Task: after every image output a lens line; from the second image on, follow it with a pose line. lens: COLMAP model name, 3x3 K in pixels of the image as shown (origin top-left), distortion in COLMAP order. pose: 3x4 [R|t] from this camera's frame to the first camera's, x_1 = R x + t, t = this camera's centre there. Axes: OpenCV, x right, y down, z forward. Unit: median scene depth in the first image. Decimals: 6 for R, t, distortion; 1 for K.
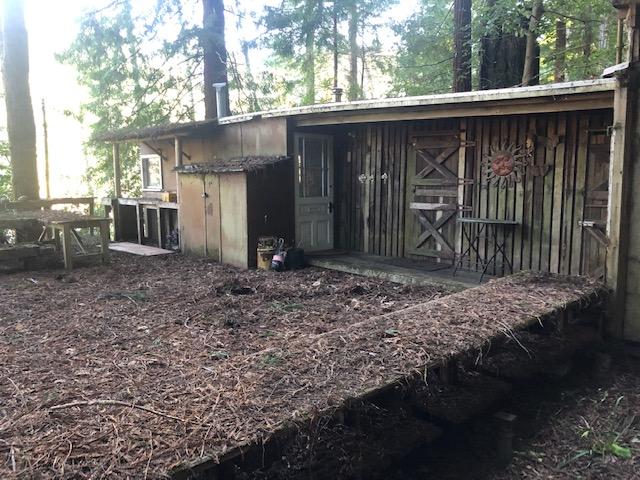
lens RADIAL K [[523.3, 0, 321.2], [0, 523.3, 235.1], [0, 0, 1]] dist [0.039507, -0.024086]
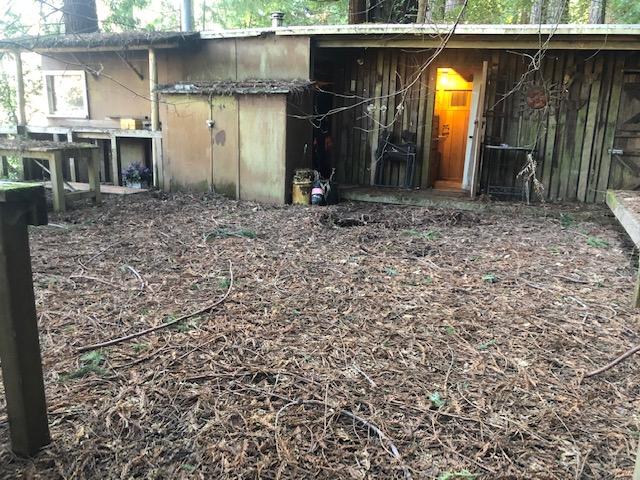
lens RADIAL K [[523.3, 0, 323.7], [0, 523.3, 234.0], [0, 0, 1]] dist [0.039507, -0.024086]
pose [[0.911370, -0.054704, 0.407937, -0.467616], [0.014146, 0.994706, 0.101785, 0.025593], [-0.411346, -0.086993, 0.907319, 0.142796]]
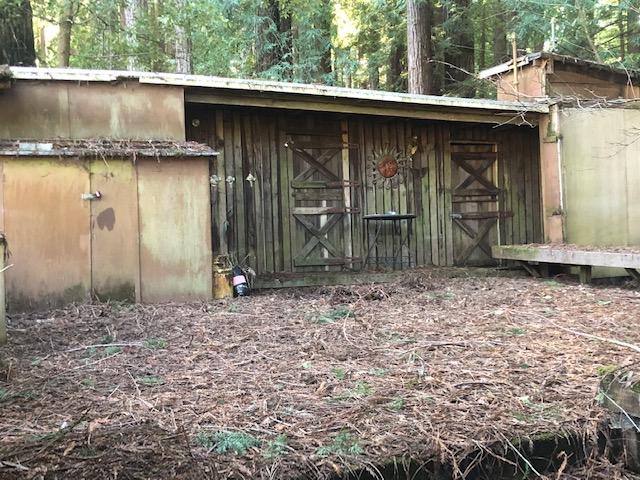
lens RADIAL K [[791.4, 0, 321.3], [0, 791.4, 242.1], [0, 0, 1]] dist [0.099891, 0.000000]
pose [[0.355373, -0.024824, 0.934395, -1.083965], [0.132557, 0.990883, -0.024090, 0.034400], [-0.925278, 0.132421, 0.355424, 0.507874]]
